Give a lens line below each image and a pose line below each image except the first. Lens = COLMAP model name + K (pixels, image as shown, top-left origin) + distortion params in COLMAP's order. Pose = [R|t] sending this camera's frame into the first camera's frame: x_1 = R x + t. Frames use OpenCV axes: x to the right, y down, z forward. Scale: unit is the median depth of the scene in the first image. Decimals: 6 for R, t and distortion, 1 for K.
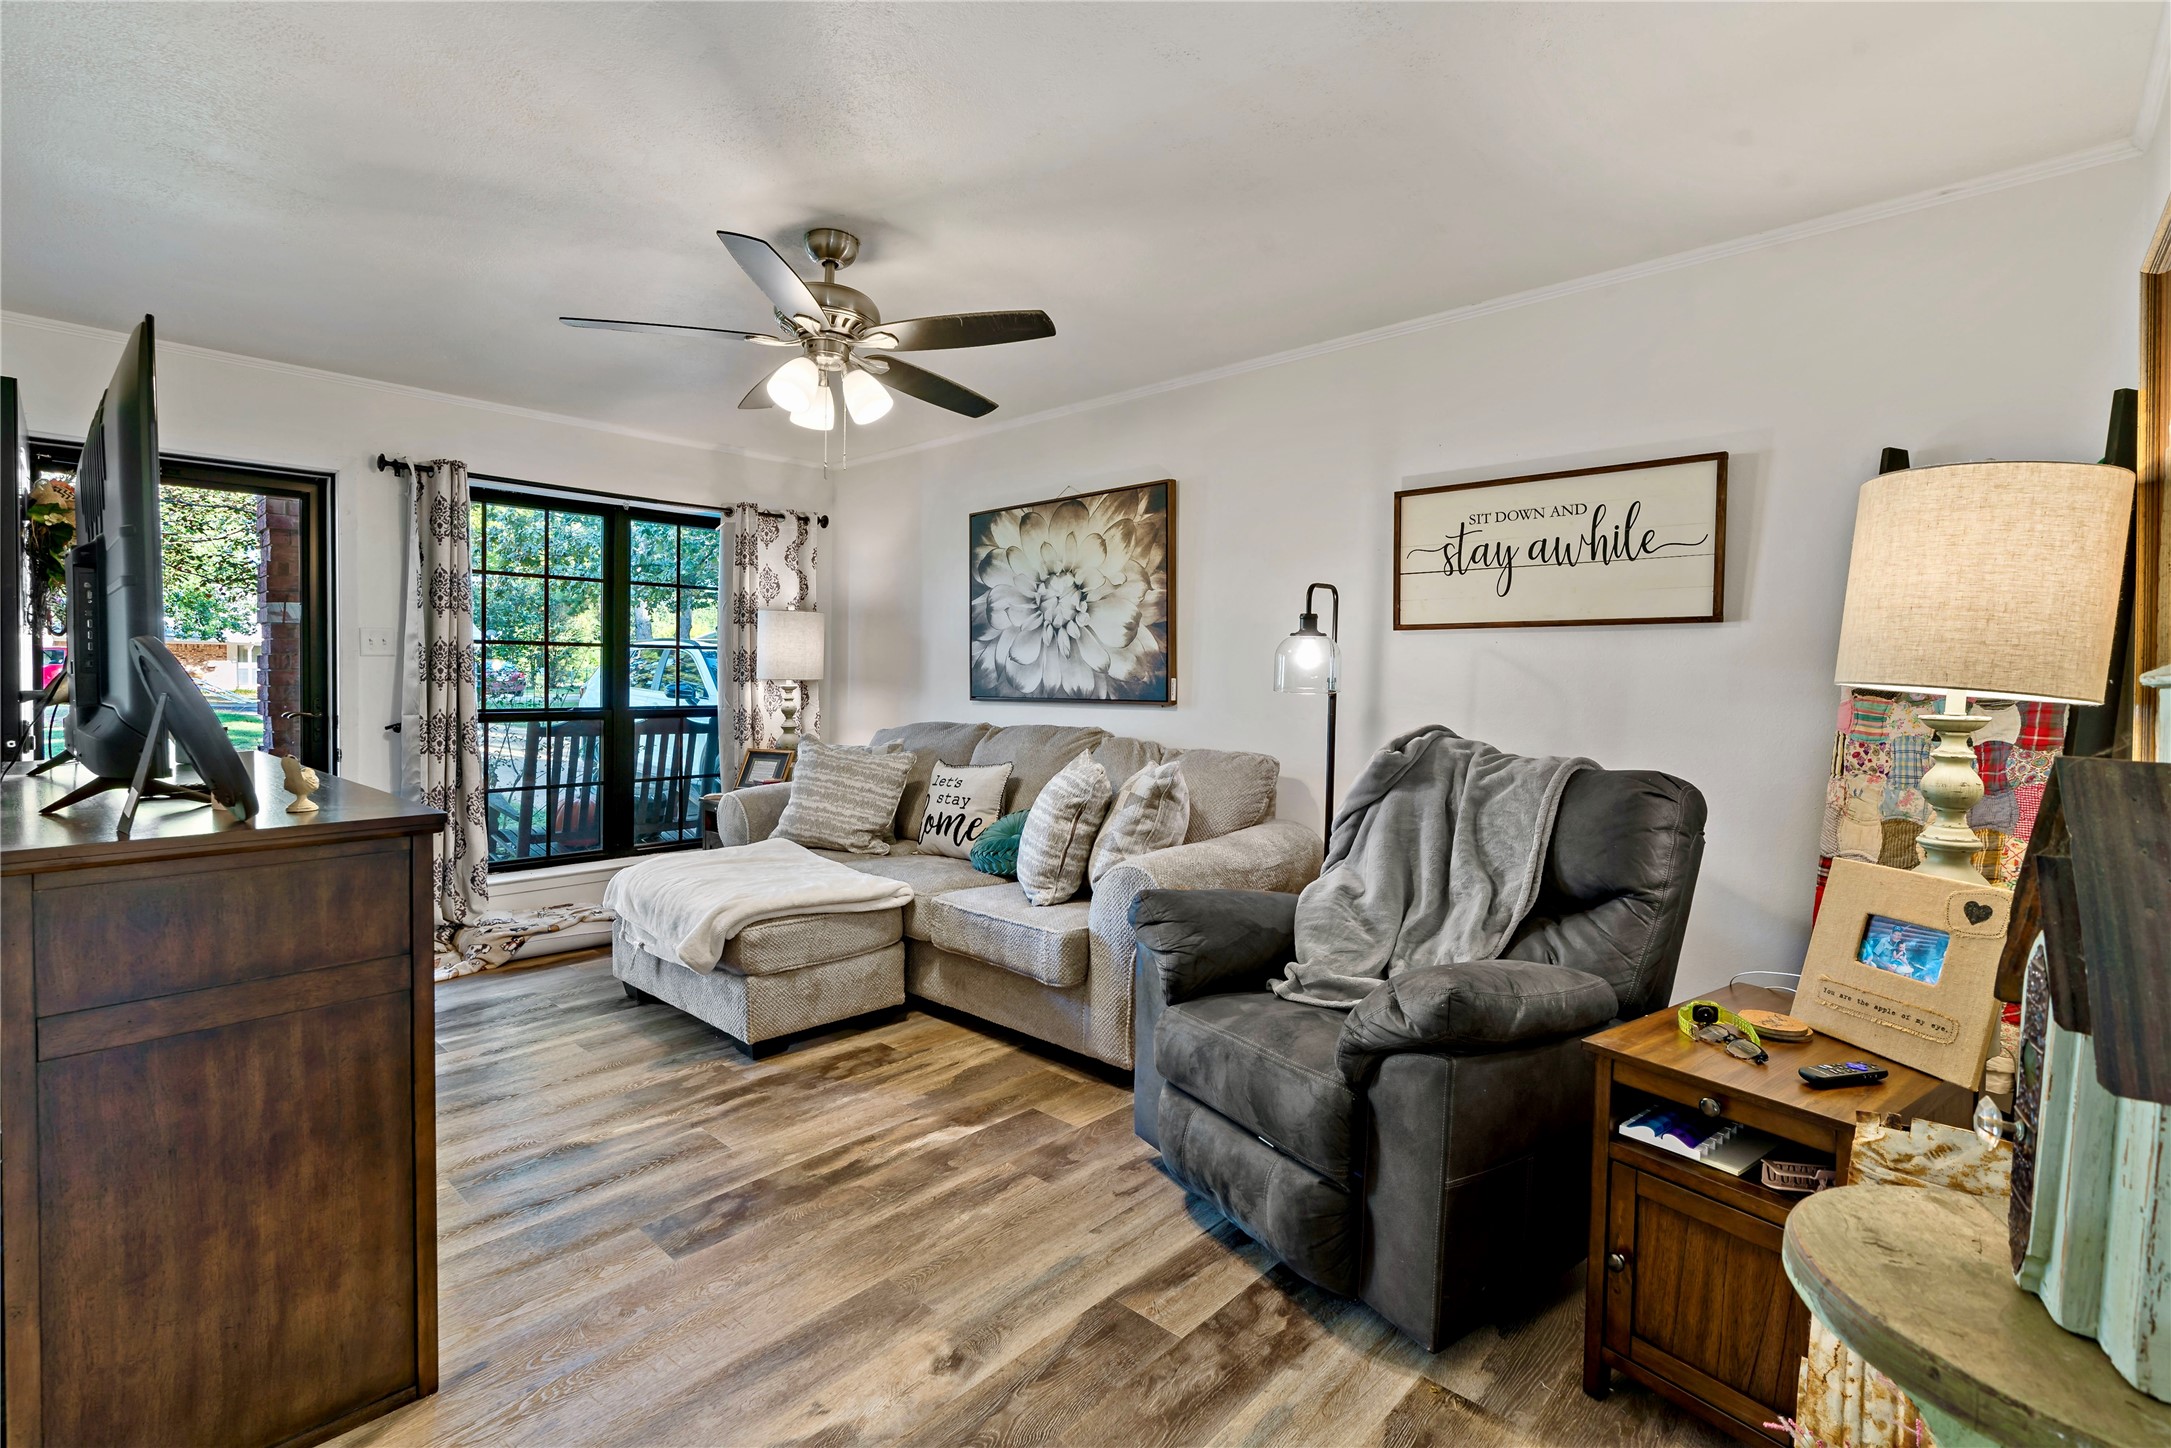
lens RADIAL K [[965.0, 0, 1071.5], [0, 965.0, 709.9], [0, 0, 1]] dist [-0.010927, 0.001456]
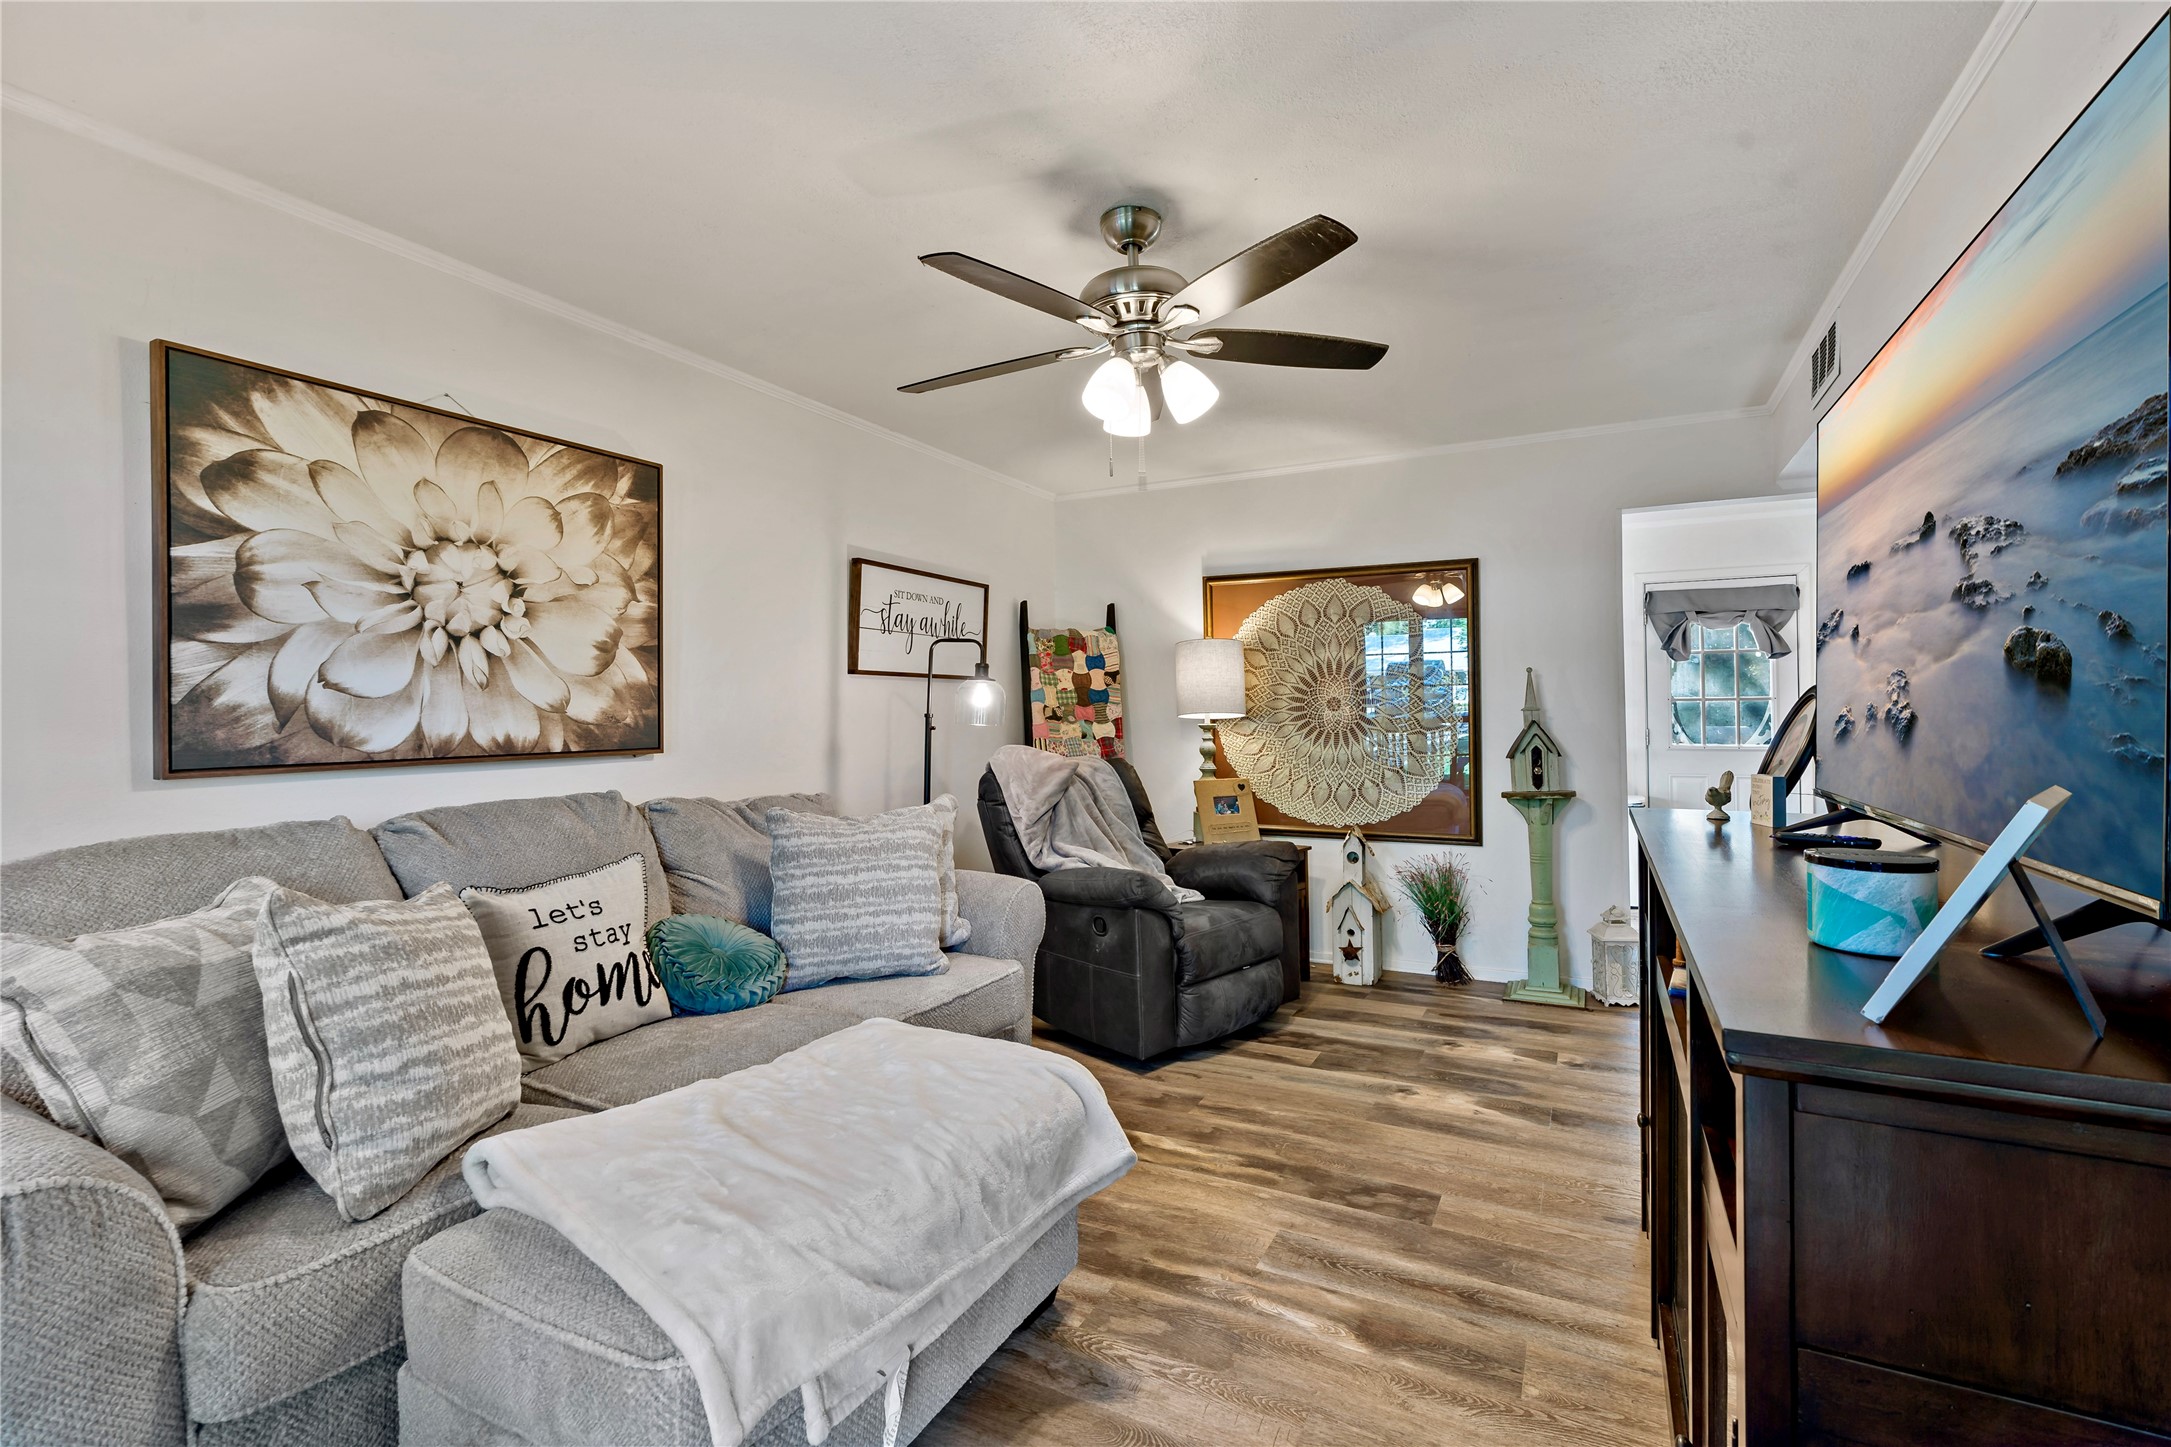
lens RADIAL K [[965.0, 0, 1092.1], [0, 965.0, 718.2], [0, 0, 1]] dist [-0.010927, 0.001456]
pose [[-0.253442, -0.010528, 0.967293, -0.726950], [0.040161, 0.998964, 0.021395, -0.035030], [-0.966517, 0.044270, -0.252757, 0.845140]]
